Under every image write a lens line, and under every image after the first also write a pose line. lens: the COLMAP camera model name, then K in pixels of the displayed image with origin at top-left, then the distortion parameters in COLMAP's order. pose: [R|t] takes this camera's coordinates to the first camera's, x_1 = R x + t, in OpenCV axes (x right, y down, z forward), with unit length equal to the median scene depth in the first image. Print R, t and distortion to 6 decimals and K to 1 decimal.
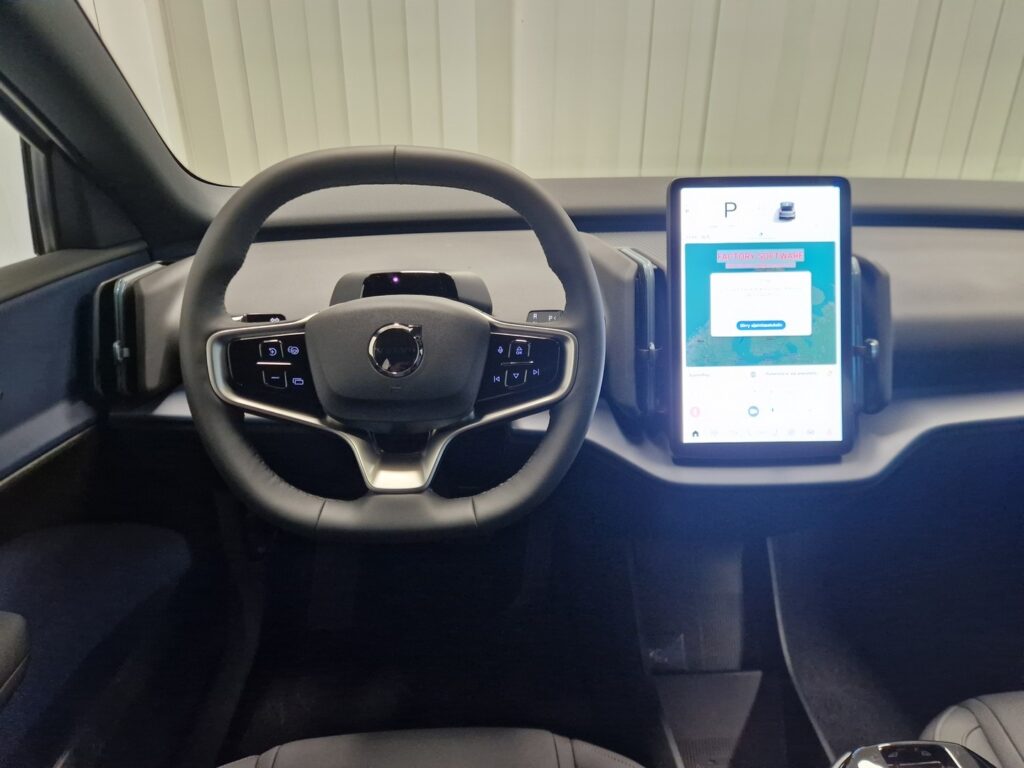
lens RADIAL K [[667.0, 0, 510.8], [0, 667.0, 378.8], [0, 0, 1]] dist [0.053756, -0.042466]
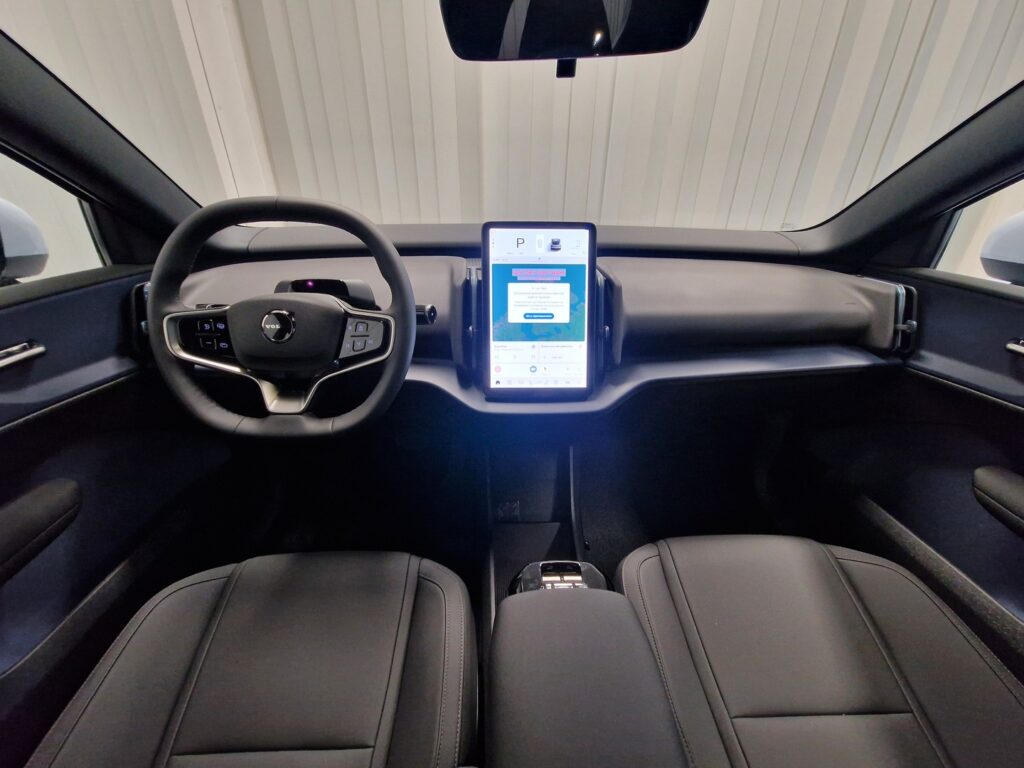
lens RADIAL K [[405.3, 0, 512.0], [0, 405.3, 384.0], [0, 0, 1]] dist [0.000227, 0.000065]
pose [[0.999862, 0.015013, -0.007173, 0.317529], [-0.014399, 0.996765, 0.079077, 0.007336], [0.008337, -0.078962, 0.996843, 0.010534]]
